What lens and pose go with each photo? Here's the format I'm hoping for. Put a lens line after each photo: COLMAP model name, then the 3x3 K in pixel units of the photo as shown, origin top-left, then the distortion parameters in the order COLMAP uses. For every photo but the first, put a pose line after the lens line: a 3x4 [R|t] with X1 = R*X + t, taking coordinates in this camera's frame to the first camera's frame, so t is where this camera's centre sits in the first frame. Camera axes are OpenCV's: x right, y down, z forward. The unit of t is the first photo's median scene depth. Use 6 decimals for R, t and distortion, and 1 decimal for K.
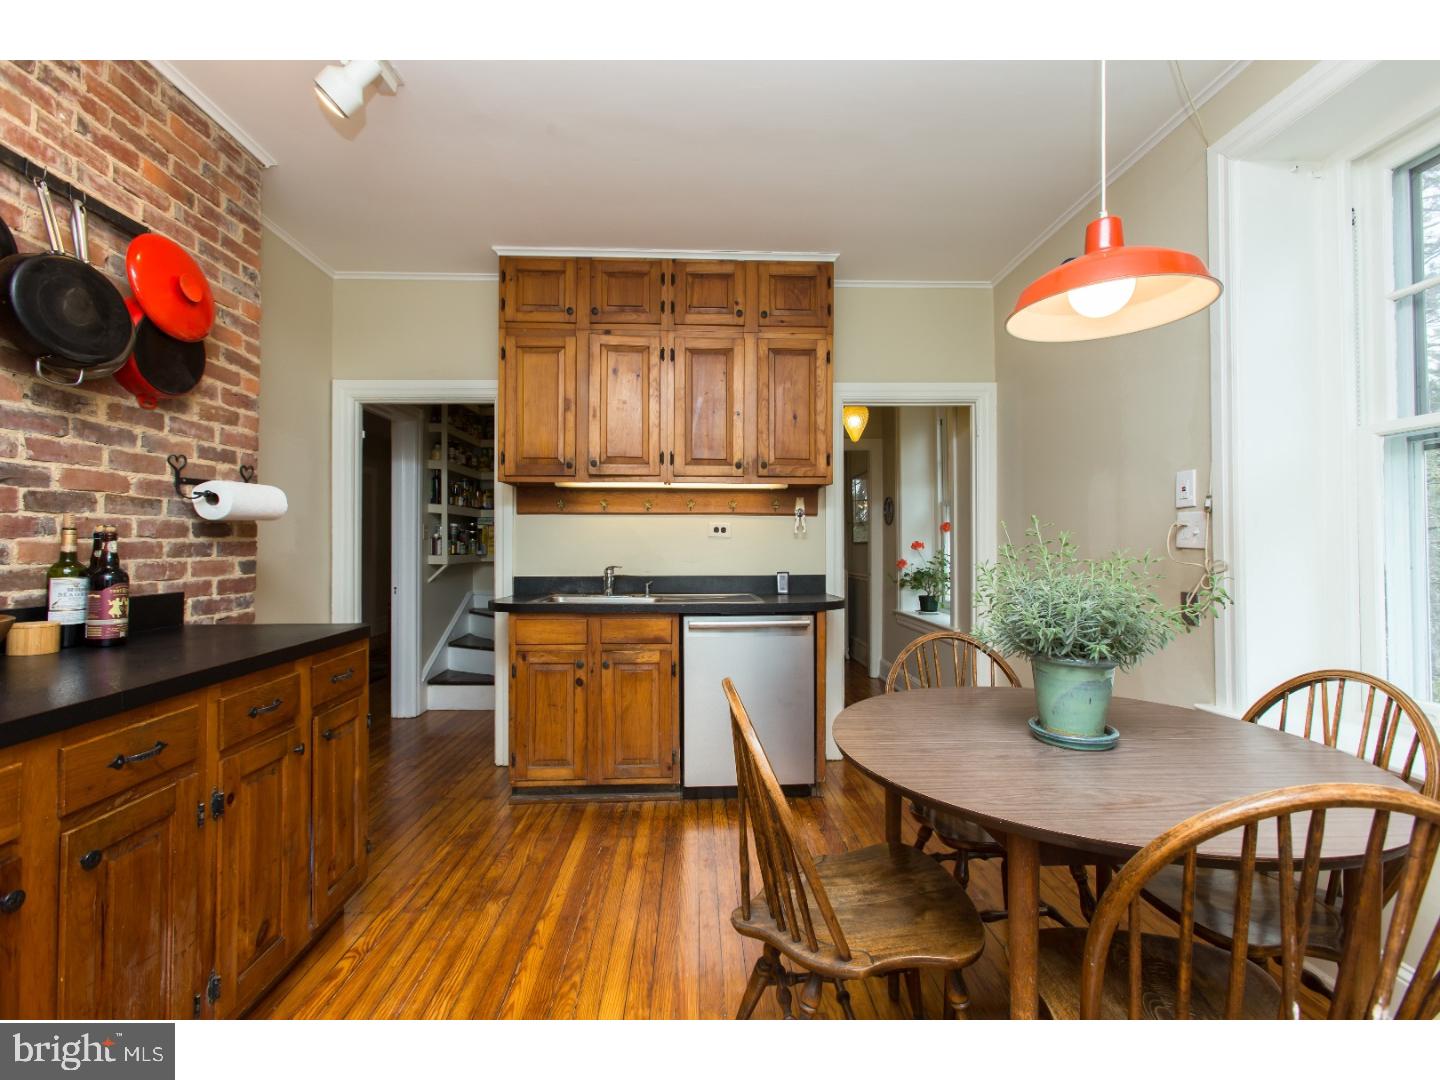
lens RADIAL K [[654.7, 0, 720.0], [0, 654.7, 540.0], [0, 0, 1]] dist [-0.000139, 0.000416]
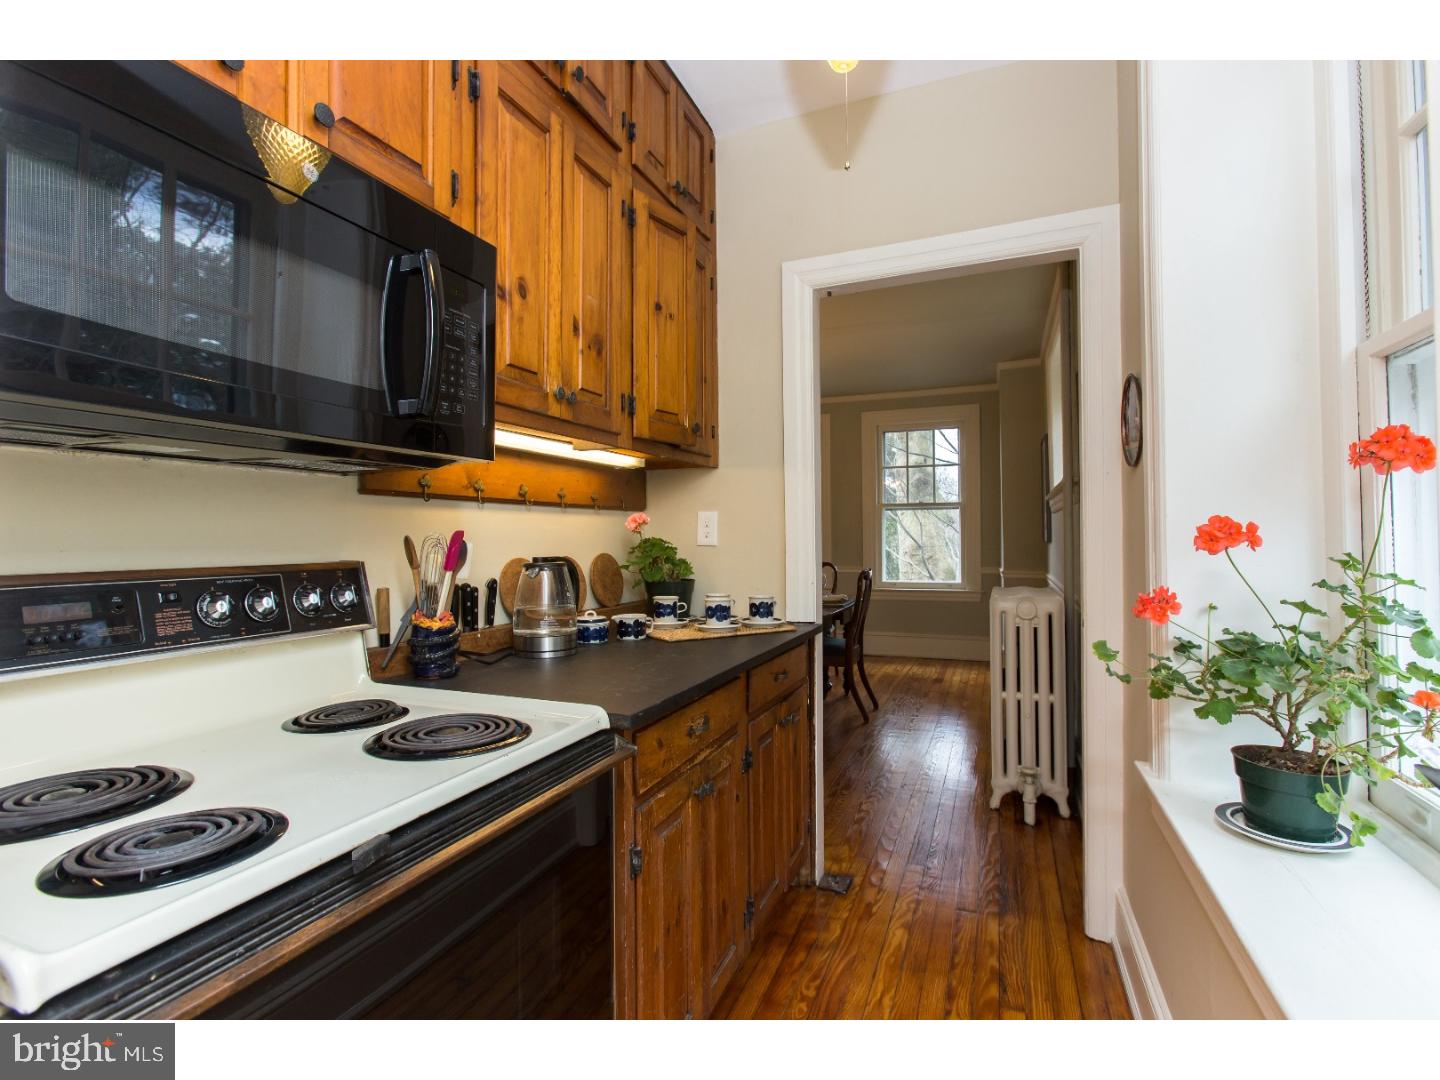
lens RADIAL K [[669.2, 0, 720.0], [0, 669.2, 540.0], [0, 0, 1]] dist [-0.000291, 0.000068]
pose [[0.905600, -0.004646, -0.424107, 0.203067], [0.009087, 0.999923, 0.008450, 0.005772], [0.424035, -0.011506, 0.905573, 0.599377]]
